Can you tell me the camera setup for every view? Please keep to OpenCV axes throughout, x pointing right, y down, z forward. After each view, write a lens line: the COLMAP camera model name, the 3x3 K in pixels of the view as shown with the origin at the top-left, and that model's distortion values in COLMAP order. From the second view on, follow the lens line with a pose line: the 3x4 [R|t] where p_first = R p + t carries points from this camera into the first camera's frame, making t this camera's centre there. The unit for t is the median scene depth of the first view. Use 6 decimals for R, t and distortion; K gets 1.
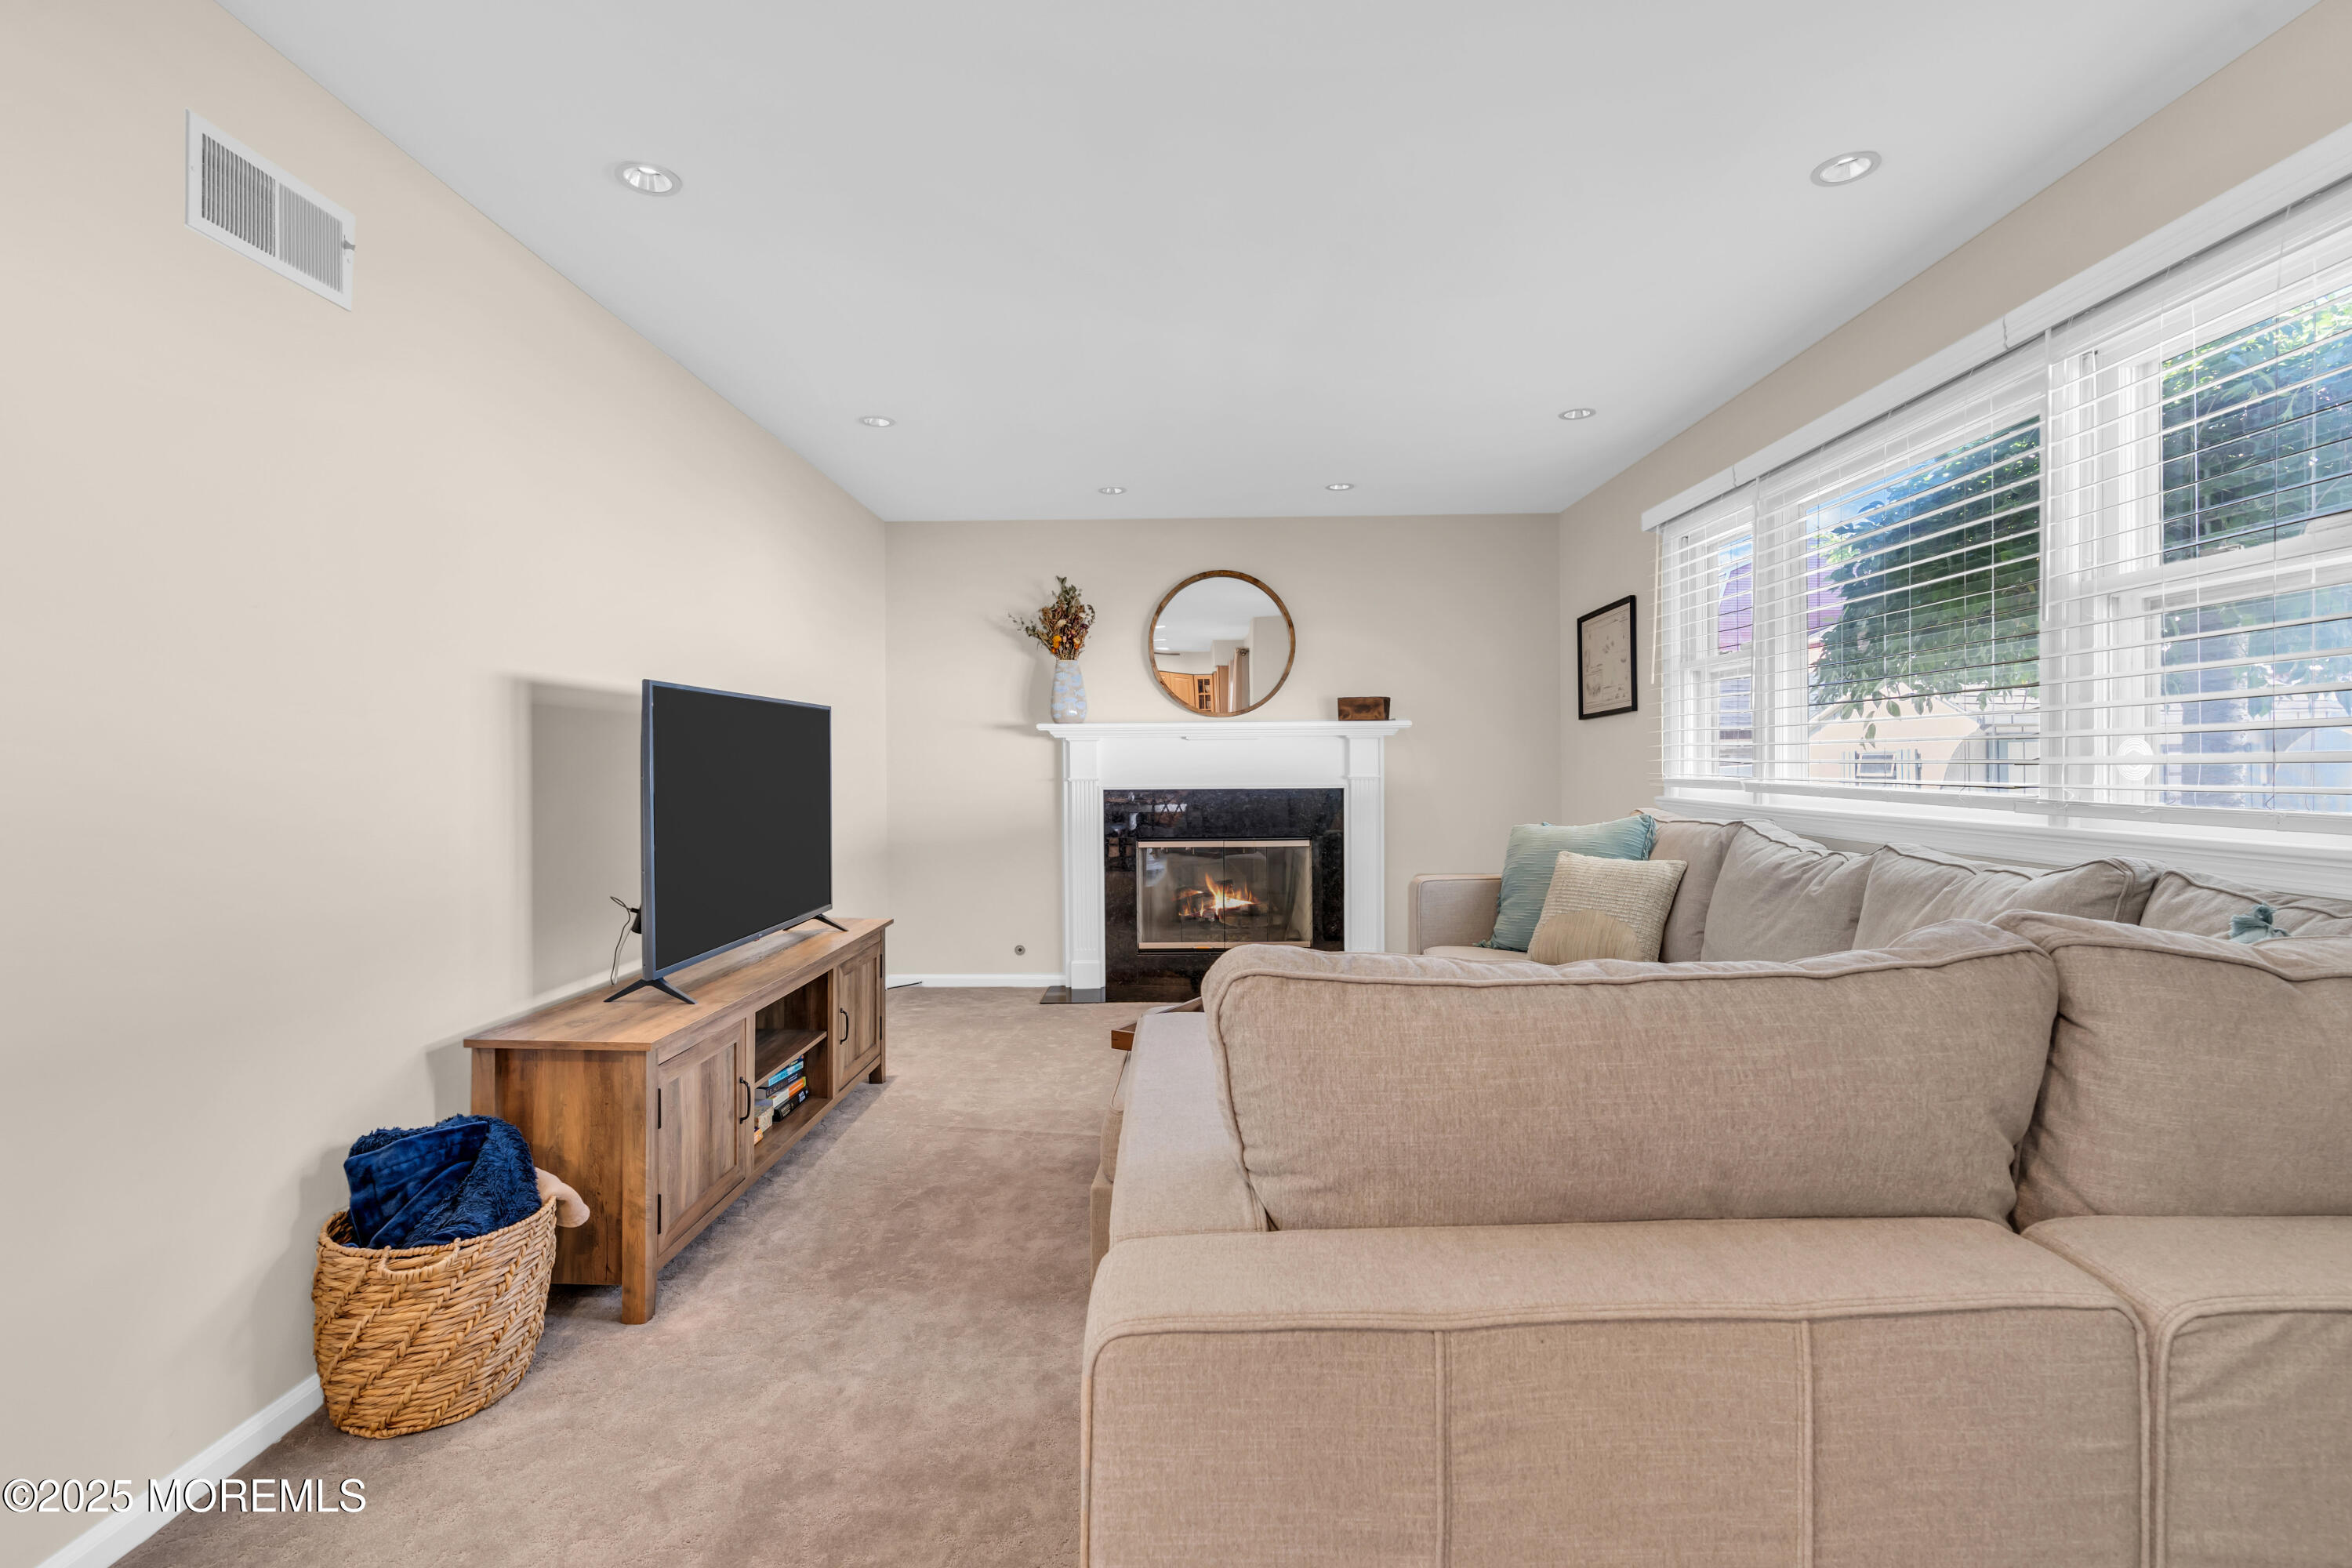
lens RADIAL K [[1061.8, 0, 1174.2], [0, 1061.8, 773.2], [0, 0, 1]] dist [-0.012227, 0.001262]
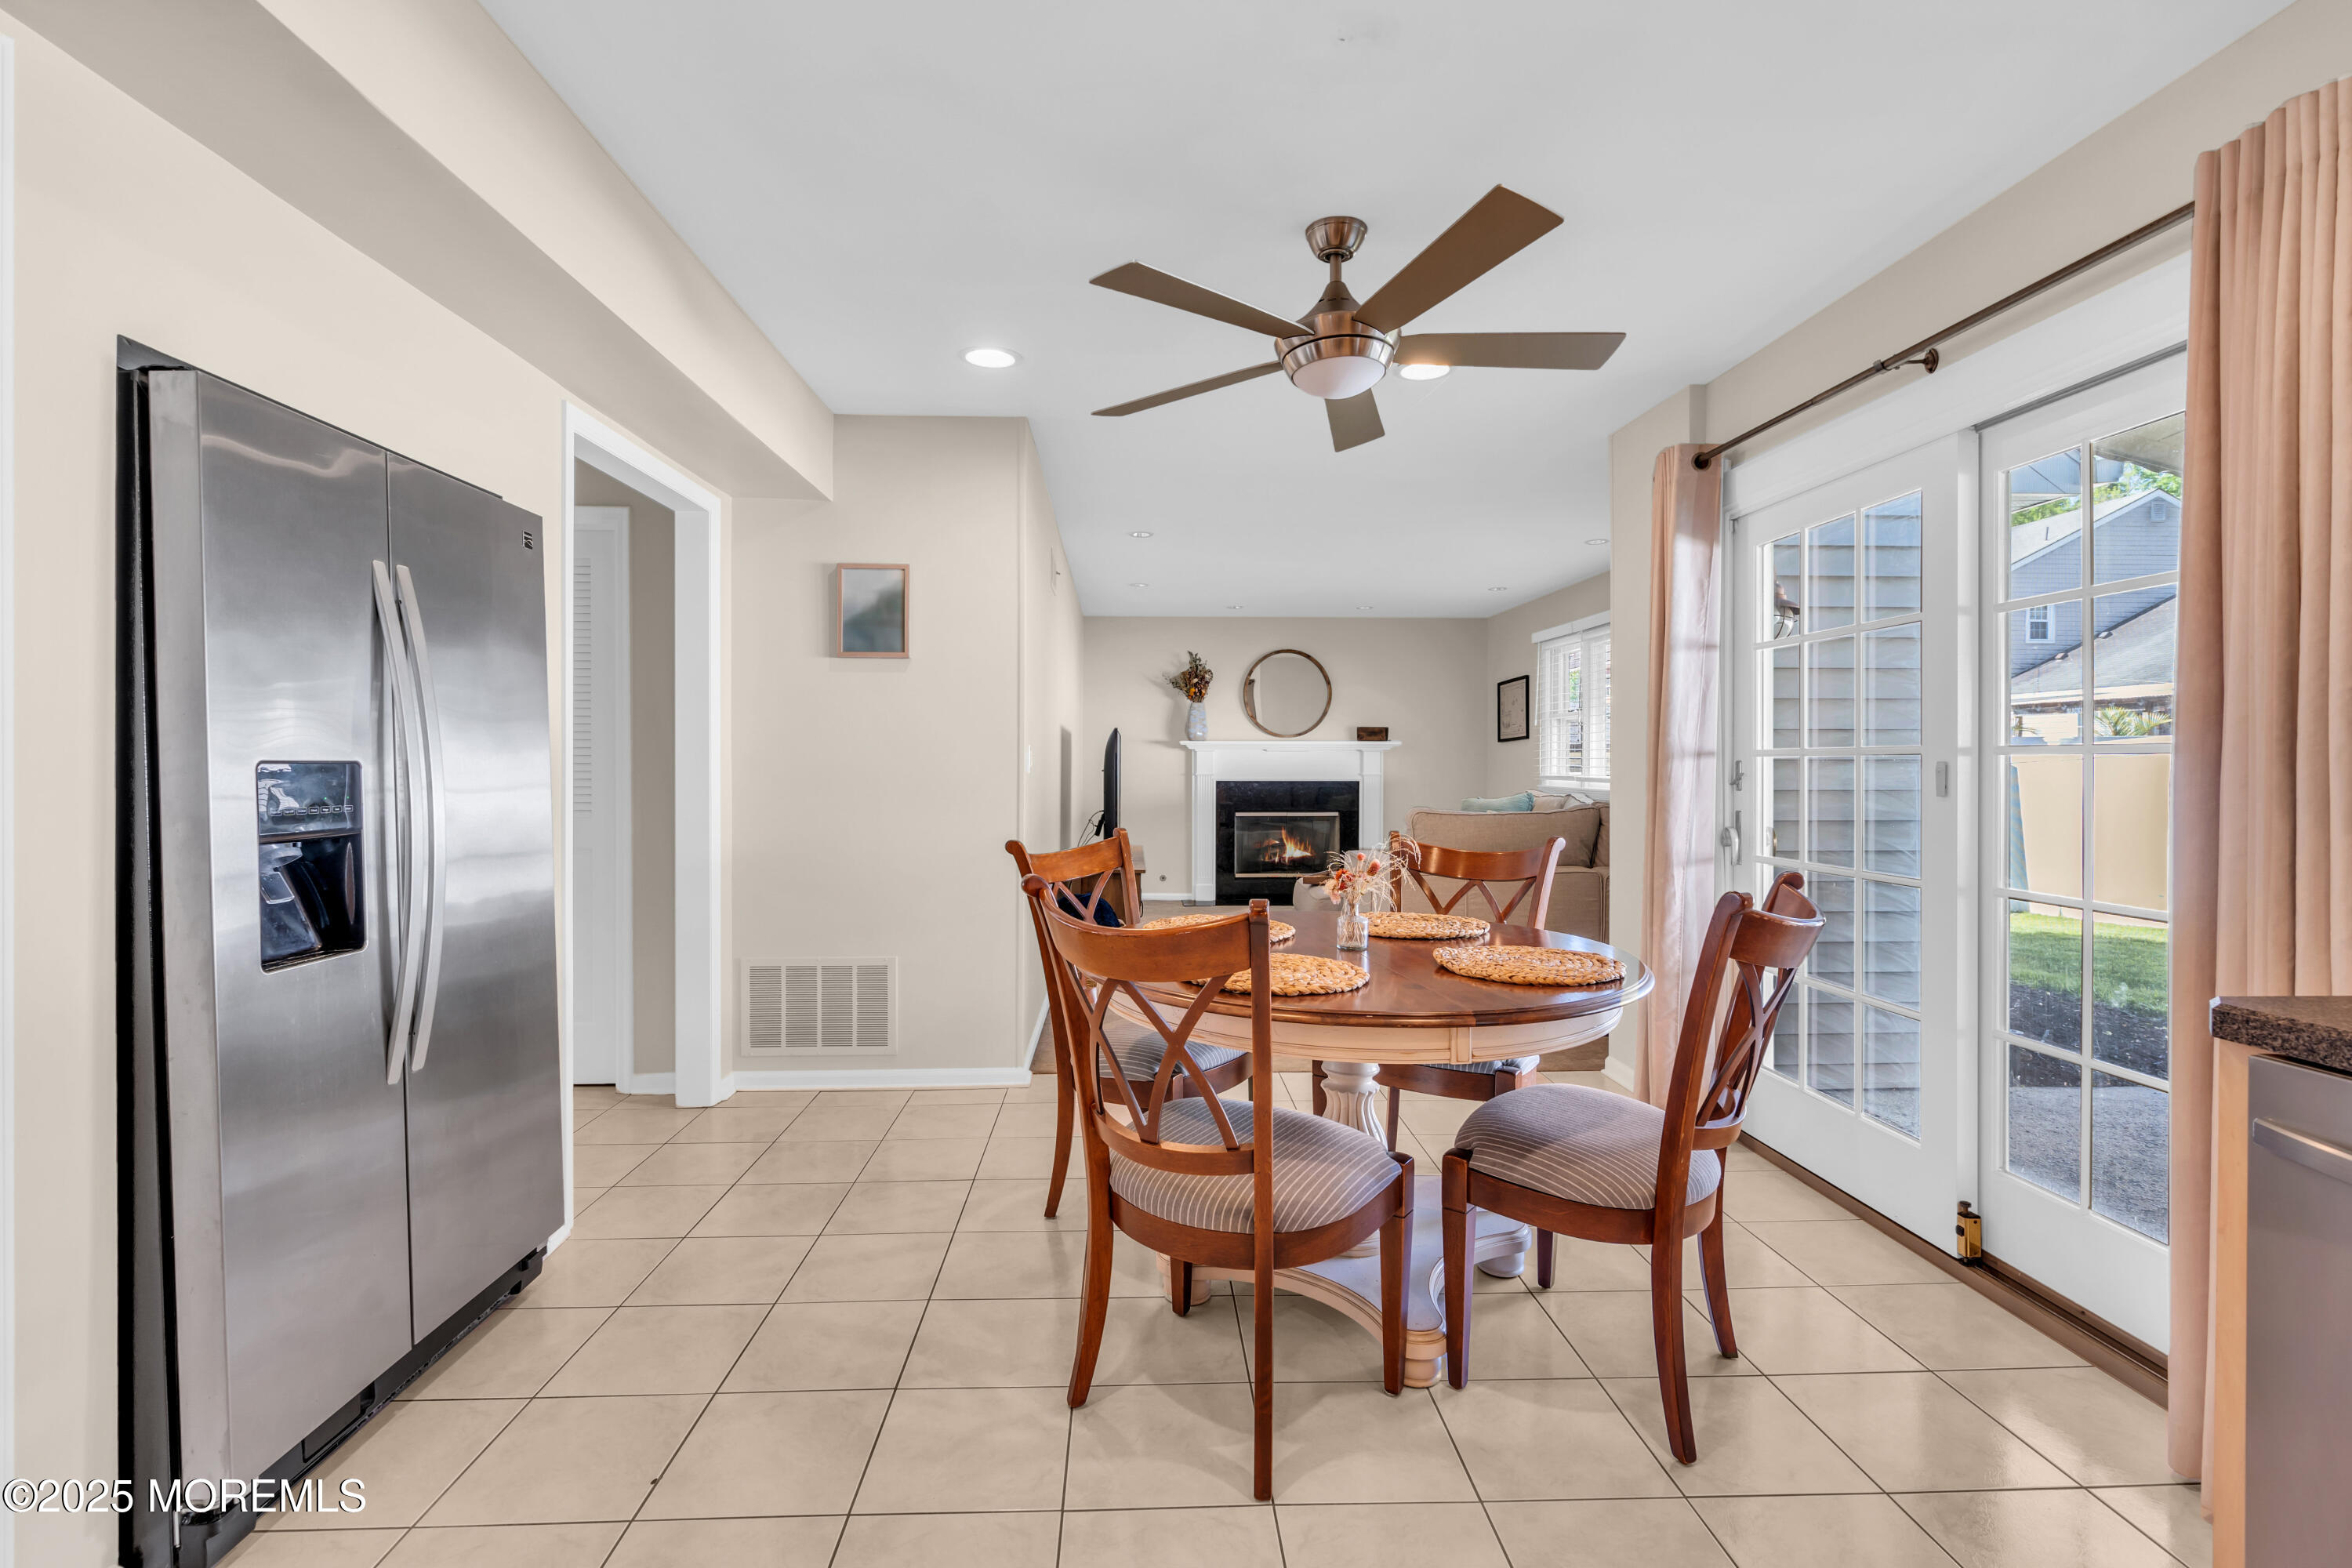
lens RADIAL K [[1055.1, 0, 1176.0], [0, 1055.1, 784.0], [0, 0, 1]] dist [-0.007745, 0.000018]
pose [[0.997514, 0.007563, 0.070062, -0.246563], [-0.008098, 0.999940, 0.007365, 0.008681], [-0.070002, -0.007914, 0.997515, -0.642450]]
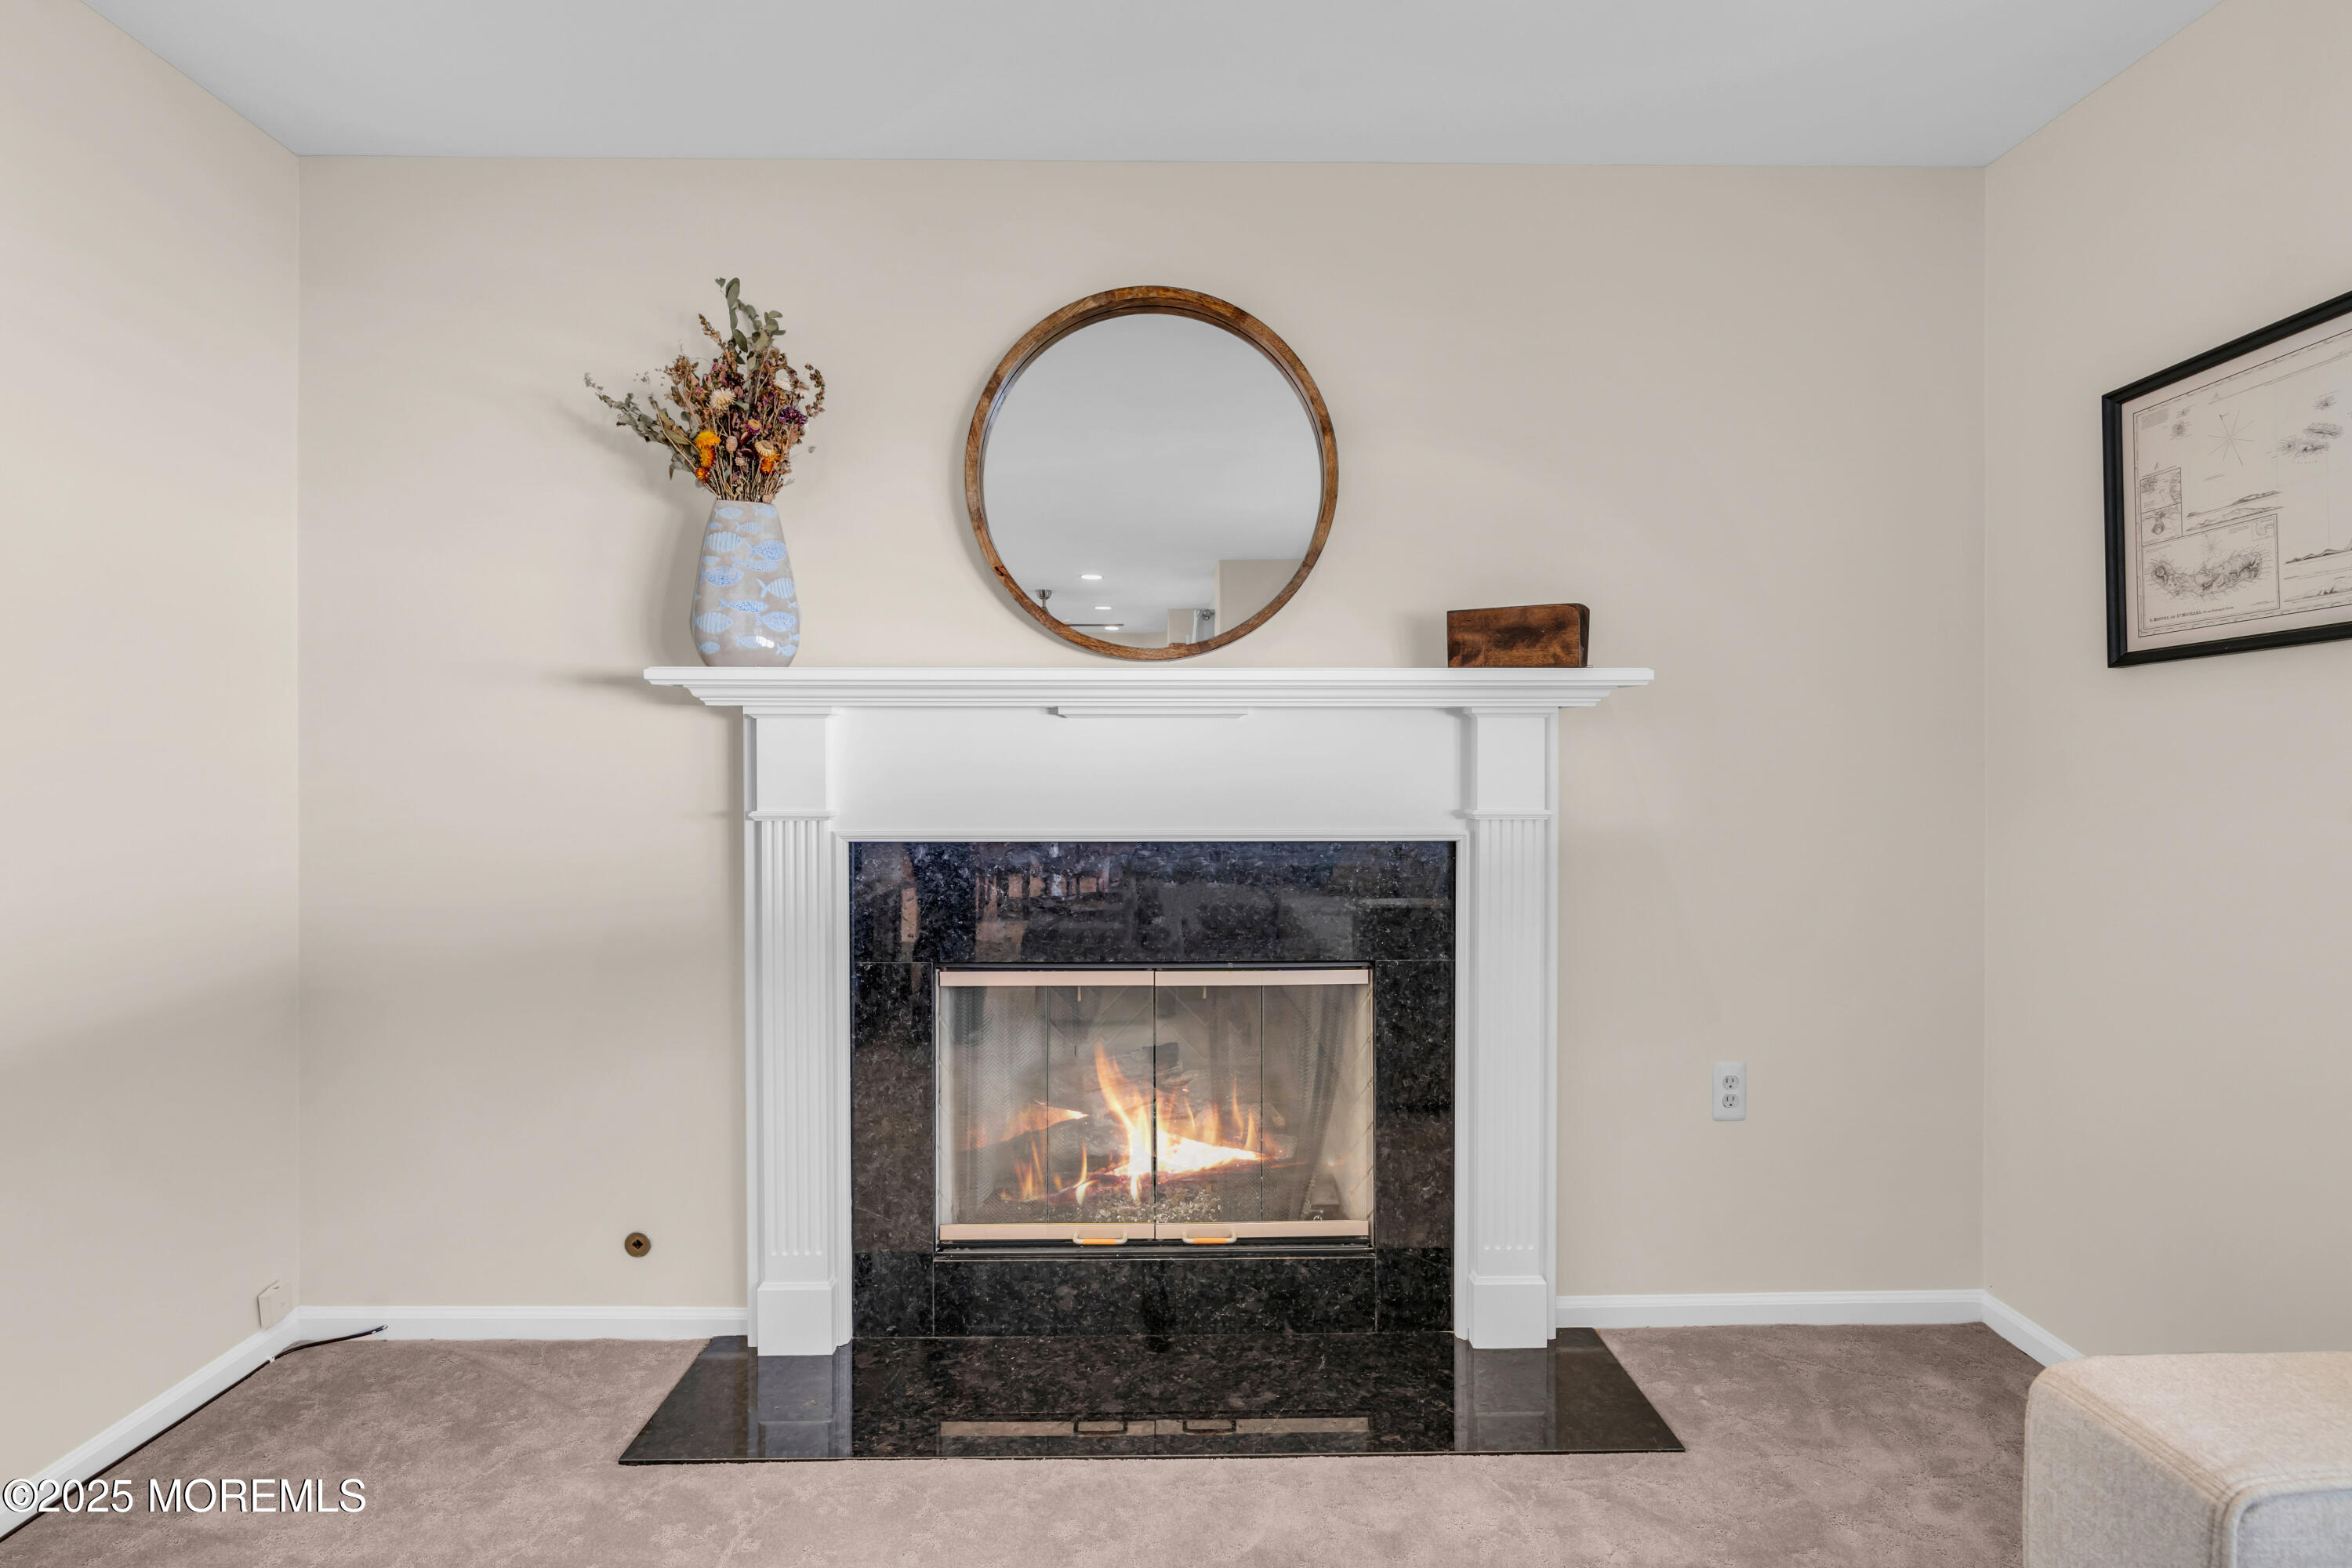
lens RADIAL K [[1061.8, 0, 1174.2], [0, 1061.8, 773.2], [0, 0, 1]] dist [-0.012227, 0.001262]
pose [[0.999071, 0.005759, 0.042710, 0.037344], [-0.005764, 0.999983, -0.000002, -0.010565], [-0.042709, -0.000244, 0.999088, 0.612383]]
